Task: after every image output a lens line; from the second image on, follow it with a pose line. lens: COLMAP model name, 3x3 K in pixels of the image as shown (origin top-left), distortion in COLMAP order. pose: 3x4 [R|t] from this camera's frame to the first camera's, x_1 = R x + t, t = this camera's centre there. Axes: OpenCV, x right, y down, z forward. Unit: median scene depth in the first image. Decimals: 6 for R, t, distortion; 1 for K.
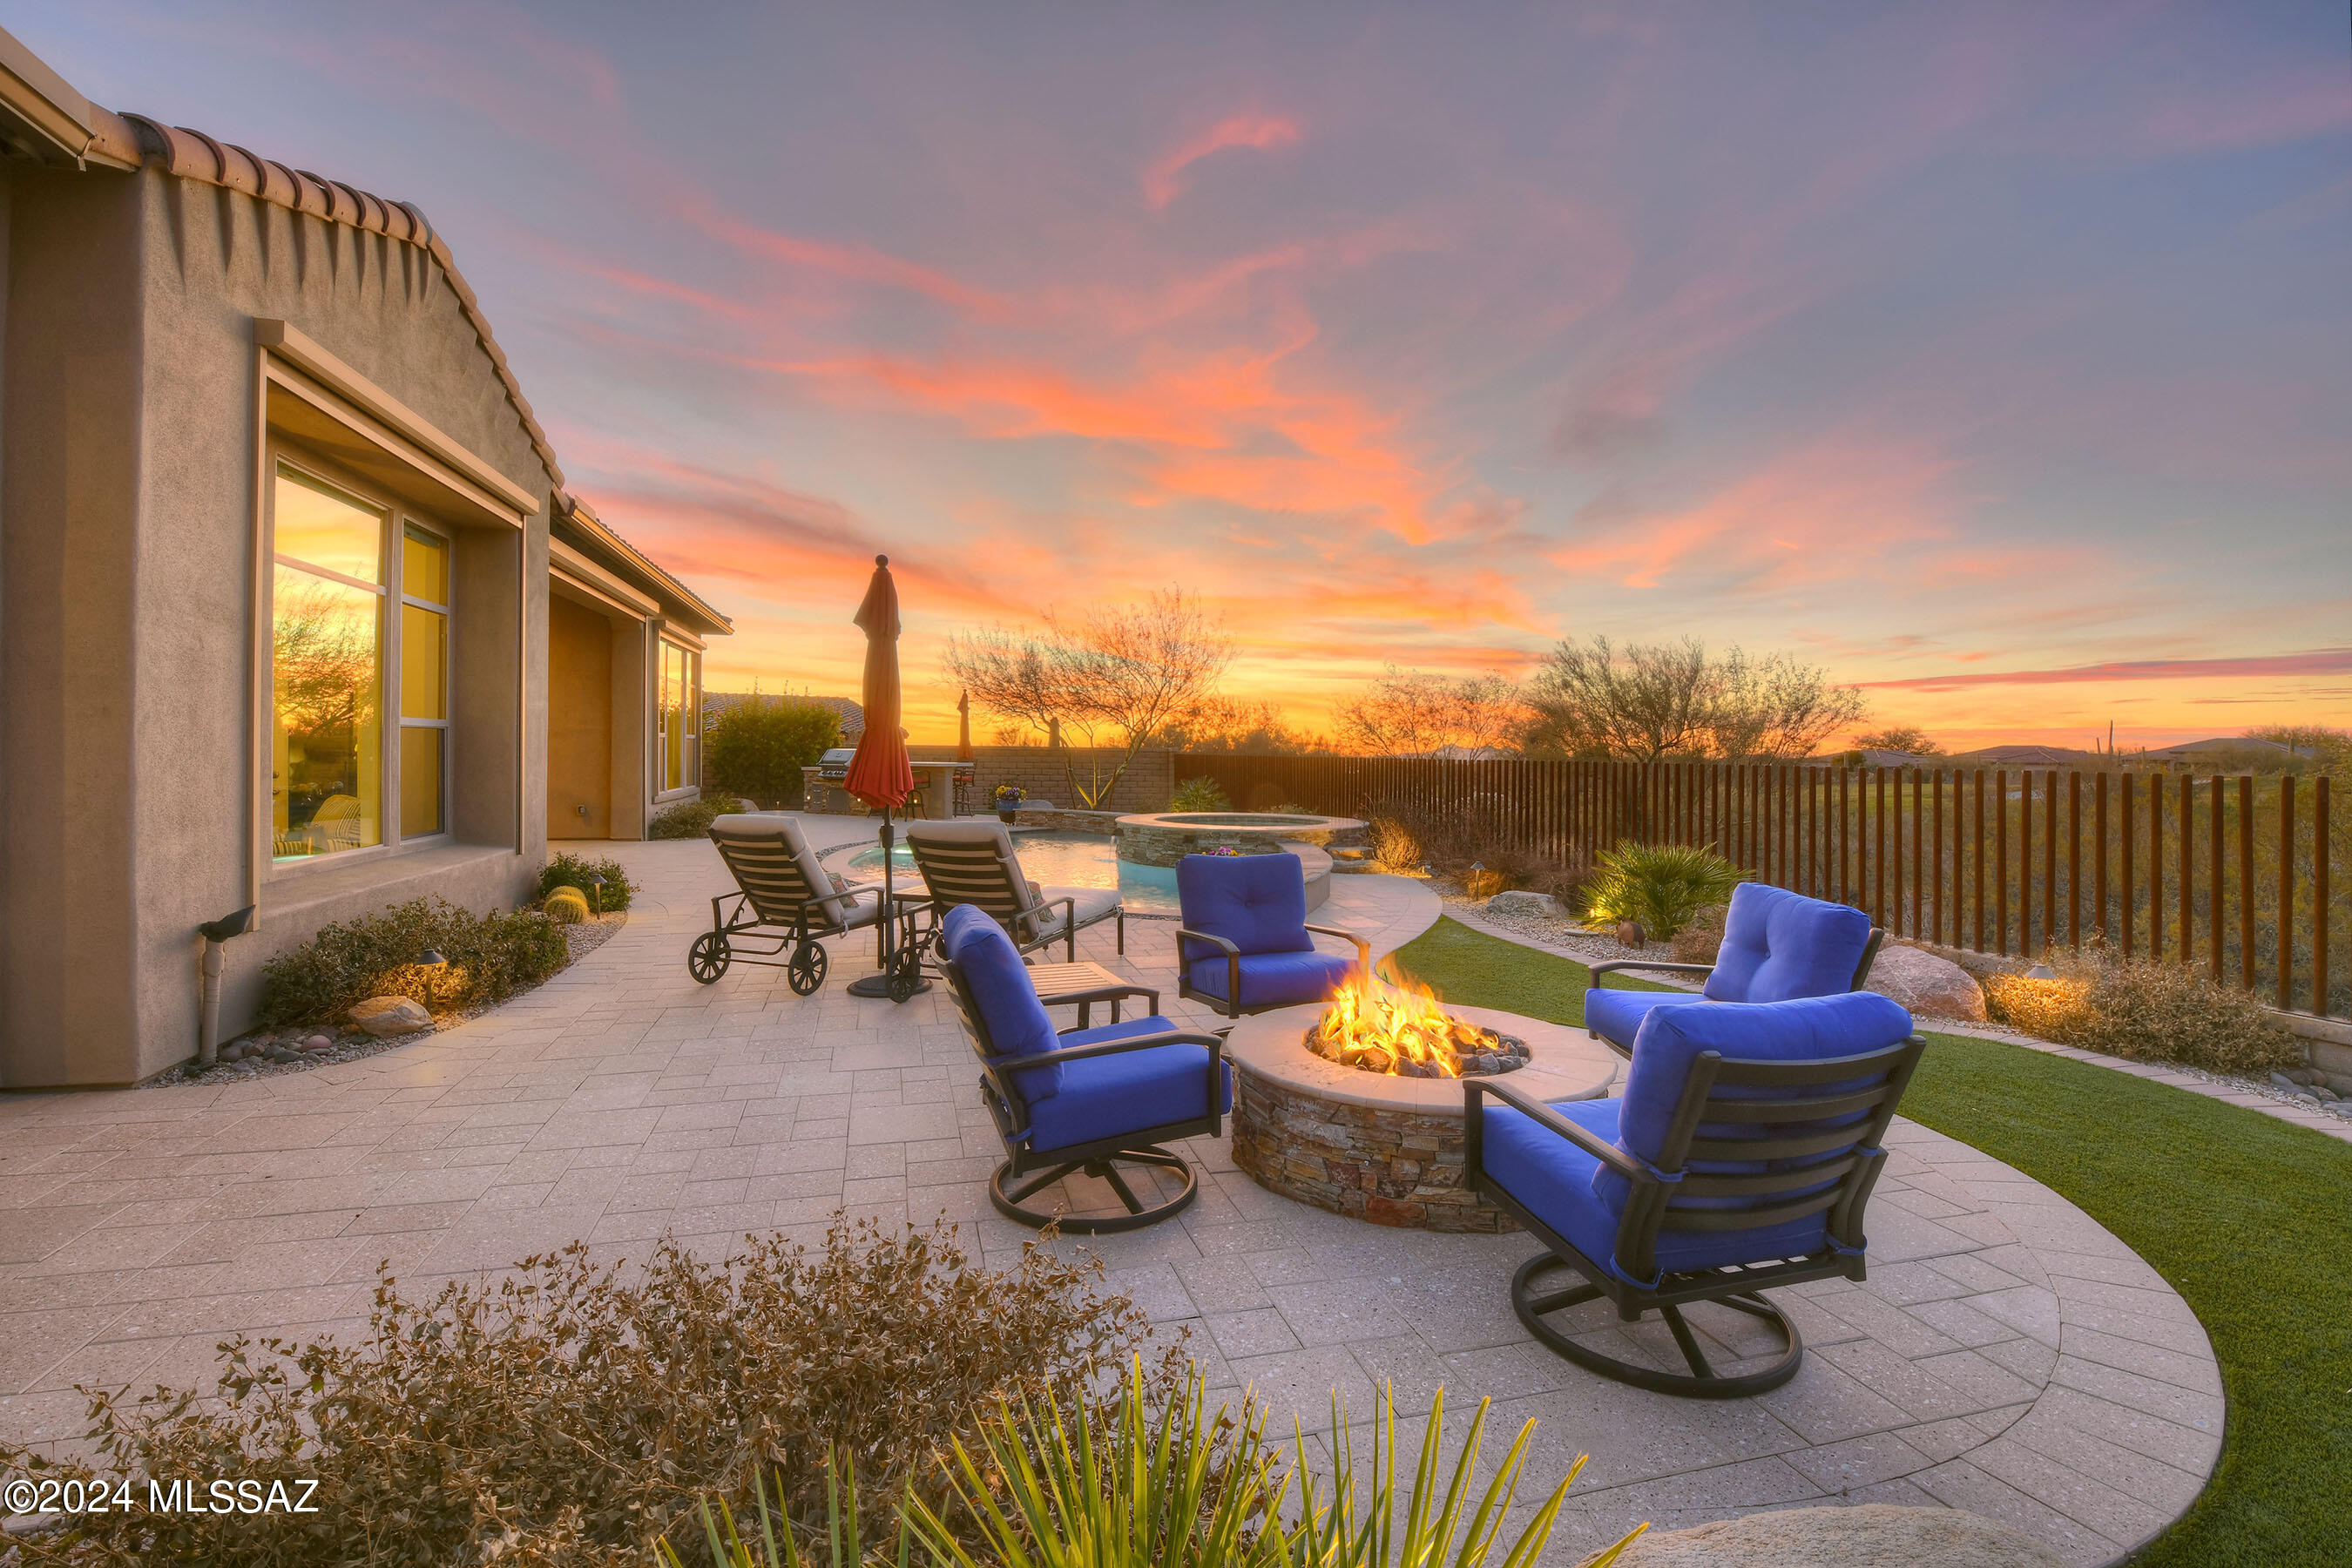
lens RADIAL K [[1021.3, 0, 1176.0], [0, 1021.3, 784.0], [0, 0, 1]] dist [0.001742, -0.000078]
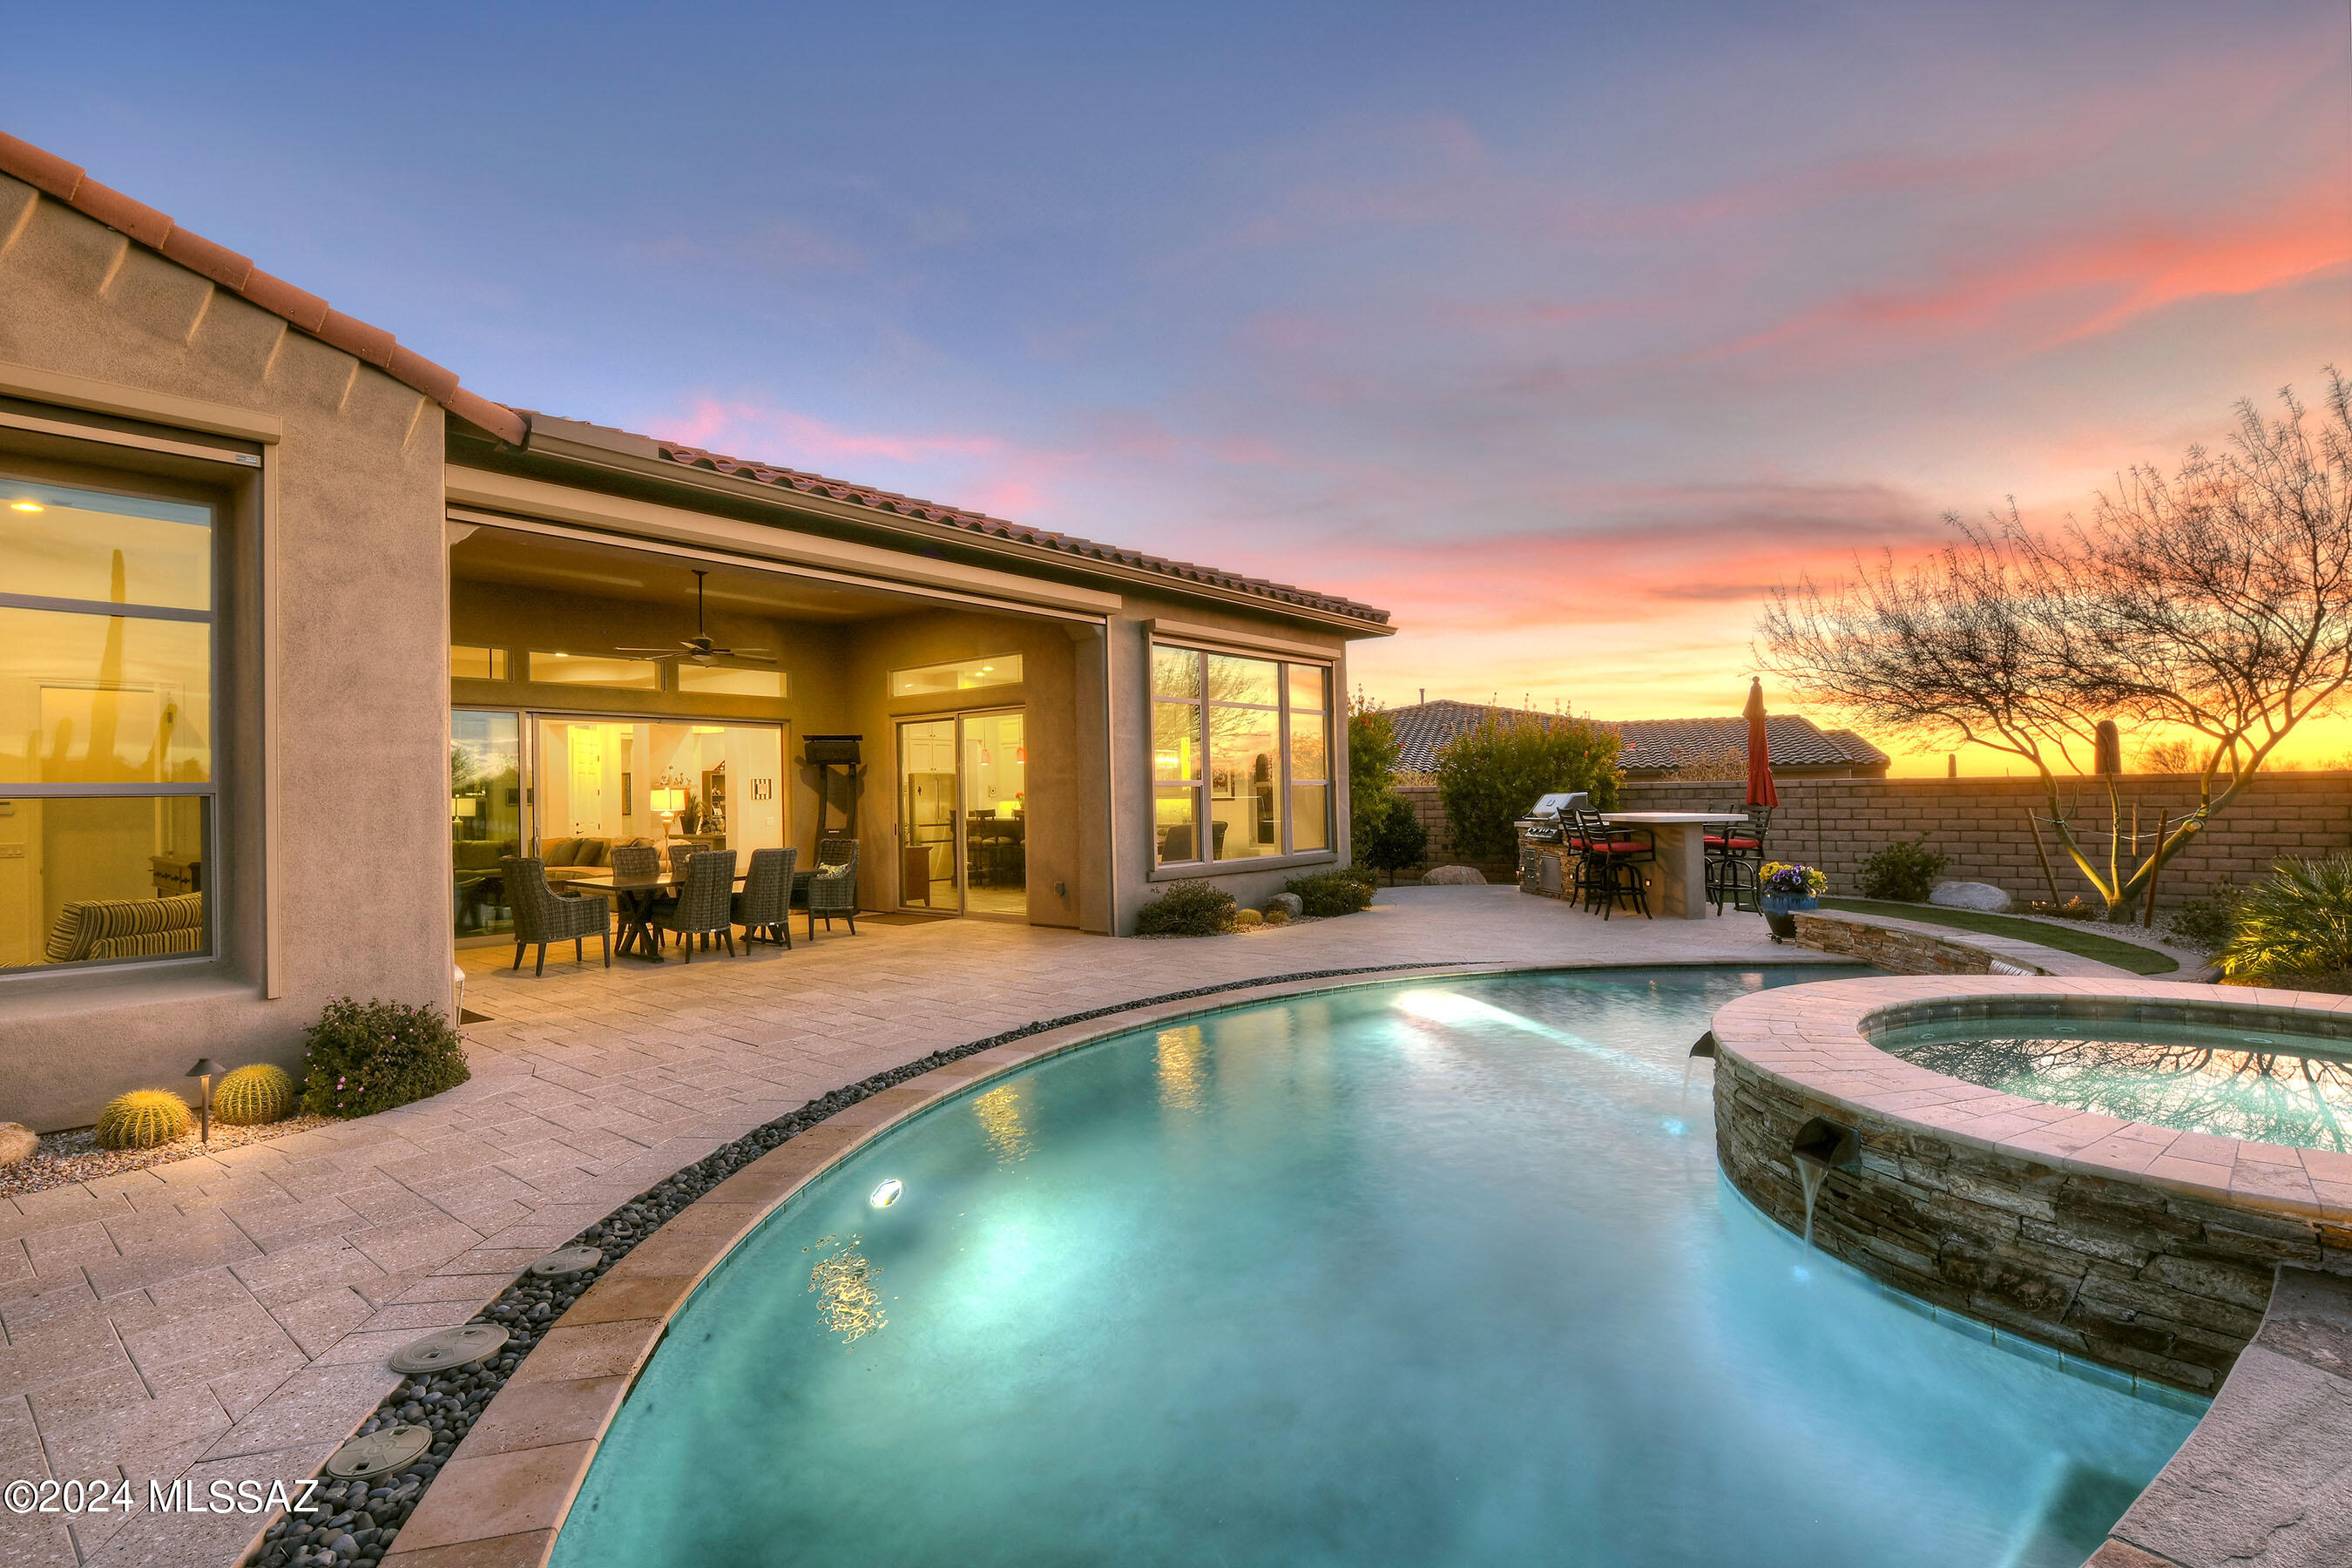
lens RADIAL K [[1093.4, 0, 1176.0], [0, 1093.4, 784.0], [0, 0, 1]] dist [-0.015400, -0.000437]
pose [[0.572039, -0.042643, -0.819117, 0.259579], [0.007638, 0.998881, -0.046668, -0.034280], [0.820191, 0.020440, 0.571724, 1.494773]]
